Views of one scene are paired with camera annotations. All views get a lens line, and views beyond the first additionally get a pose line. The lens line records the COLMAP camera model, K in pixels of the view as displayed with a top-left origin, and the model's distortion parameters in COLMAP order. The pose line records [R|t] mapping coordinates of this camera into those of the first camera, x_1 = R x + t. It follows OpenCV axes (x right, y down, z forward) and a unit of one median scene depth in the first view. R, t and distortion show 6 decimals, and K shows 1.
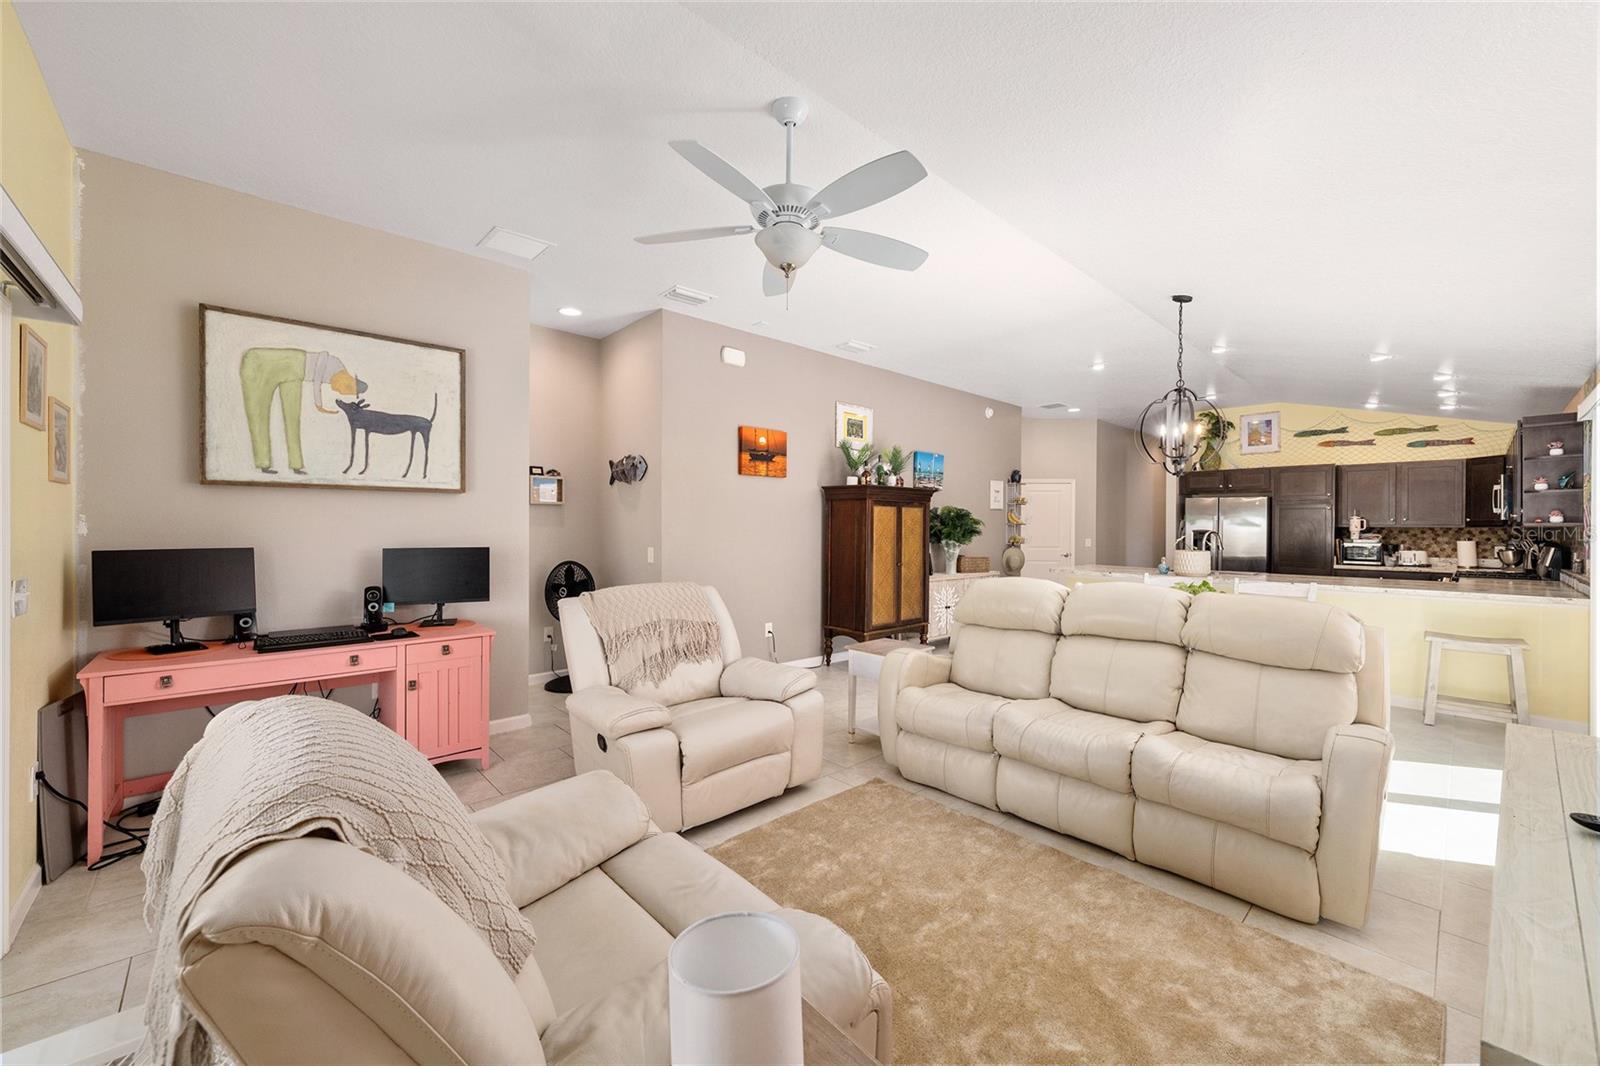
lens RADIAL K [[623.3, 0, 801.5], [0, 623.3, 530.1], [0, 0, 1]] dist [-0.002073, 0.000269]
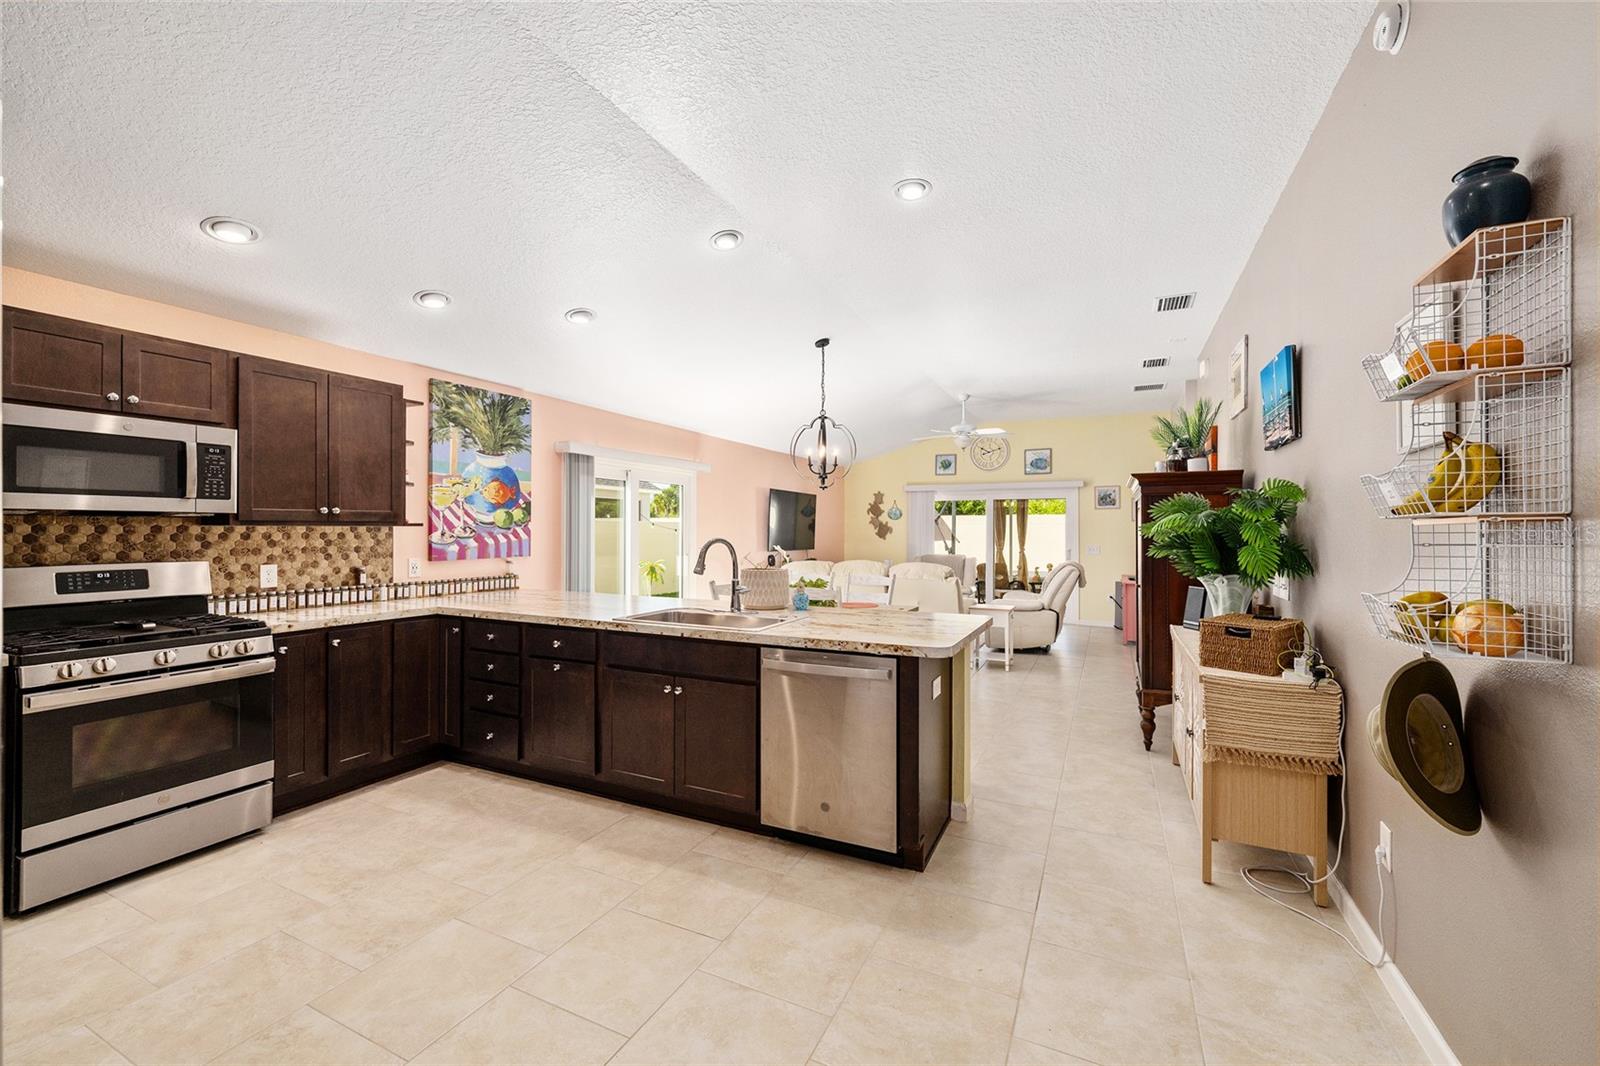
lens RADIAL K [[644.4, 0, 802.2], [0, 644.4, 527.0], [0, 0, 1]] dist [-0.000680, -0.000080]
pose [[-0.929777, -0.010546, -0.367972, 0.856660], [-0.010877, 0.999940, -0.001173, -0.009450], [0.367962, 0.002911, -0.929836, 1.670877]]
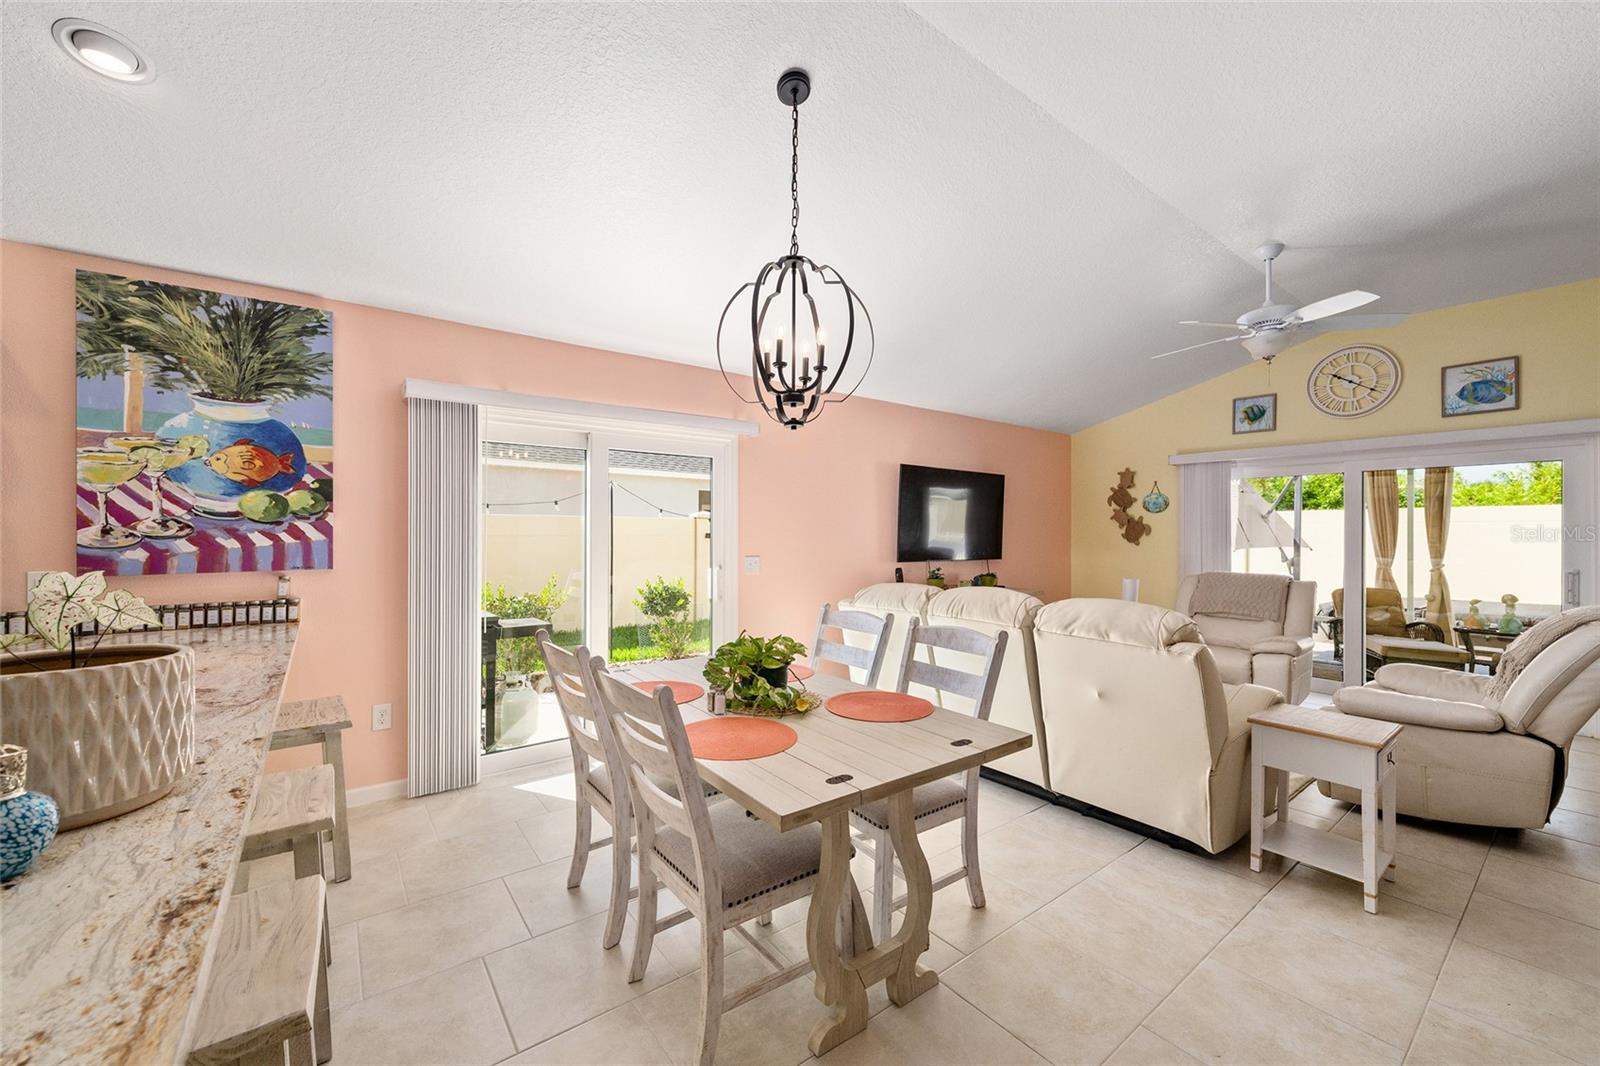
lens RADIAL K [[623.3, 0, 801.5], [0, 623.3, 530.1], [0, 0, 1]] dist [-0.002073, 0.000269]
pose [[-0.995343, -0.009402, 0.095934, 0.426781], [-0.009008, 0.999949, 0.004534, -0.004385], [-0.095972, 0.003649, -0.995377, 1.179249]]
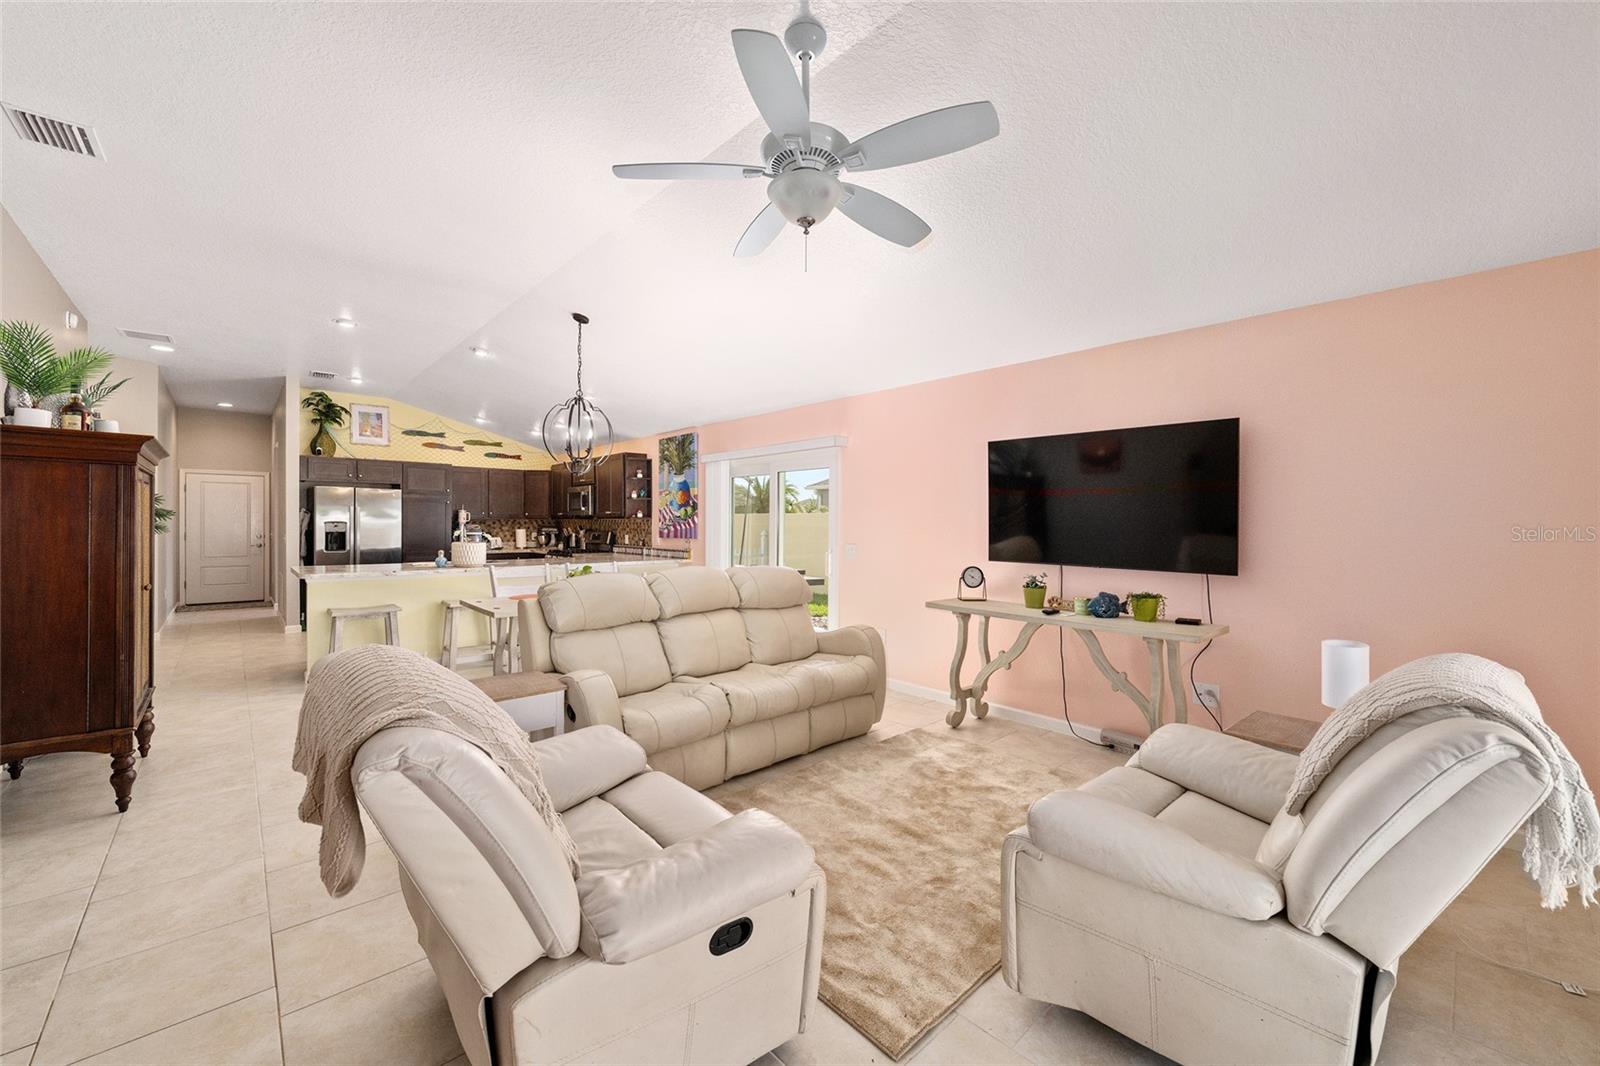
lens RADIAL K [[623.3, 0, 801.5], [0, 623.3, 530.1], [0, 0, 1]] dist [-0.002073, 0.000269]
pose [[0.005471, -0.016570, 0.999848, -0.409352], [-0.000300, 0.999863, 0.016572, -0.004438], [-0.999985, -0.000391, 0.005465, 0.459454]]
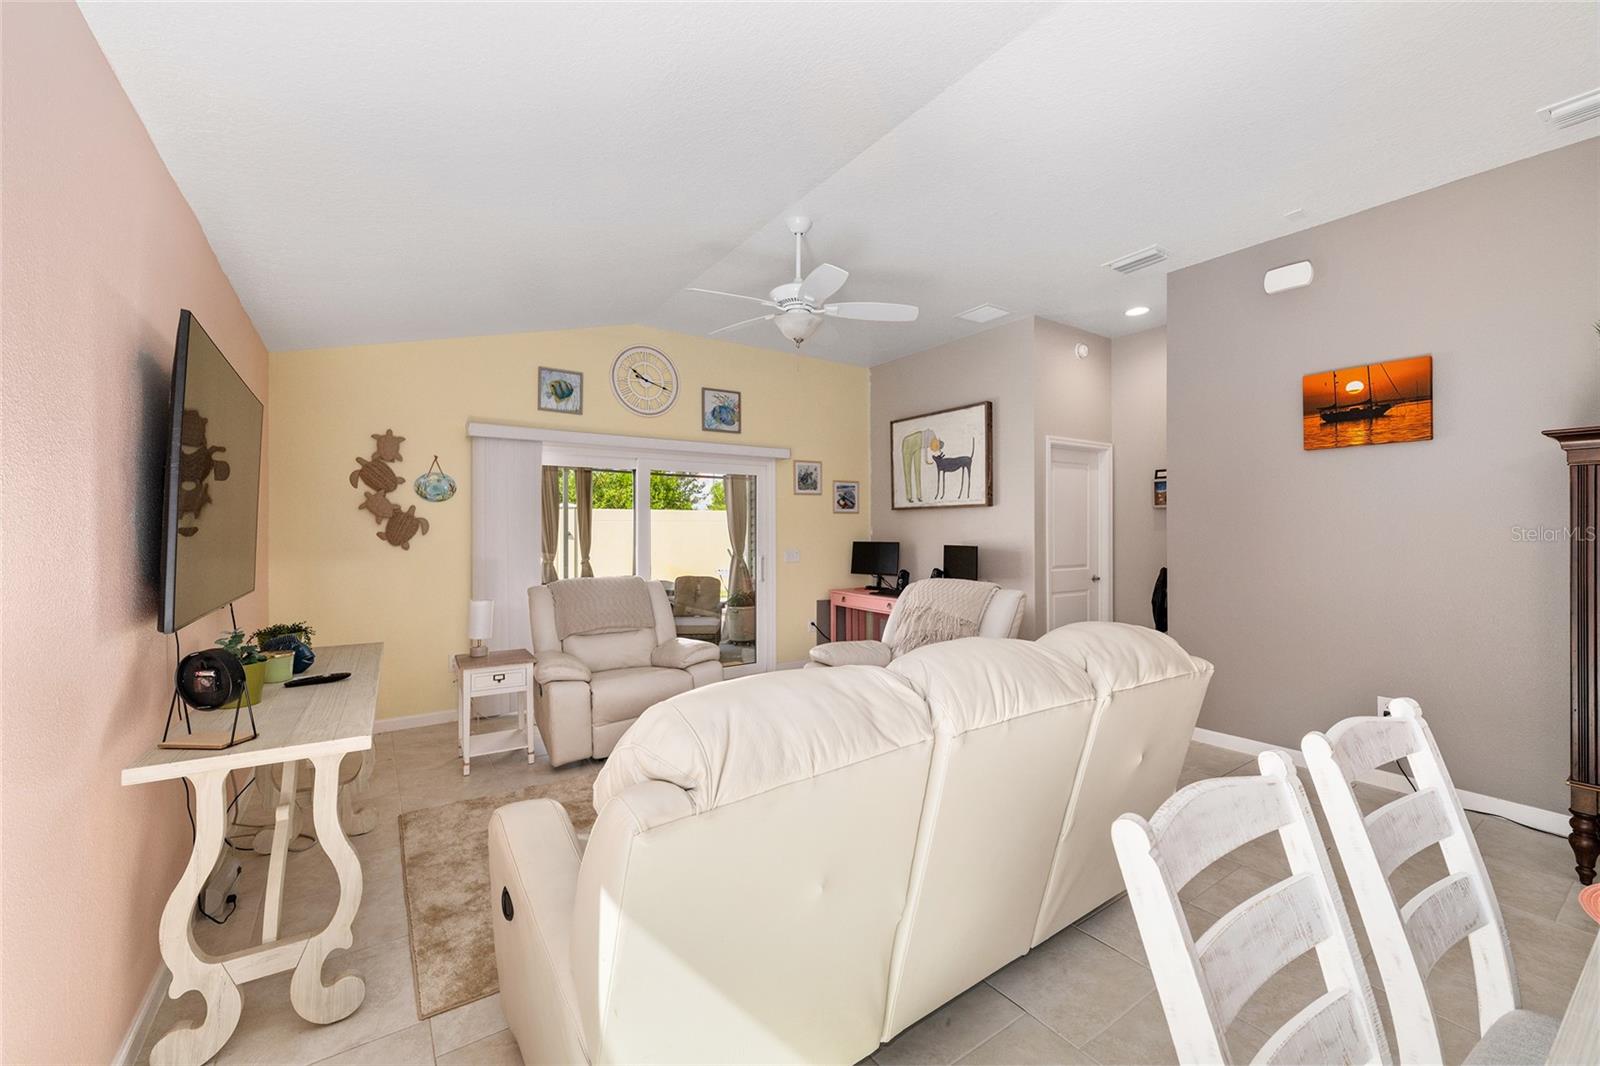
lens RADIAL K [[633.5, 0, 802.5], [0, 633.5, 528.3], [0, 0, 1]] dist [-0.000228, -0.000136]
pose [[-0.145894, -0.006834, -0.989277, 0.612607], [-0.005725, 0.999965, -0.006063, -0.000852], [0.989284, 0.004779, -0.145928, 0.558744]]
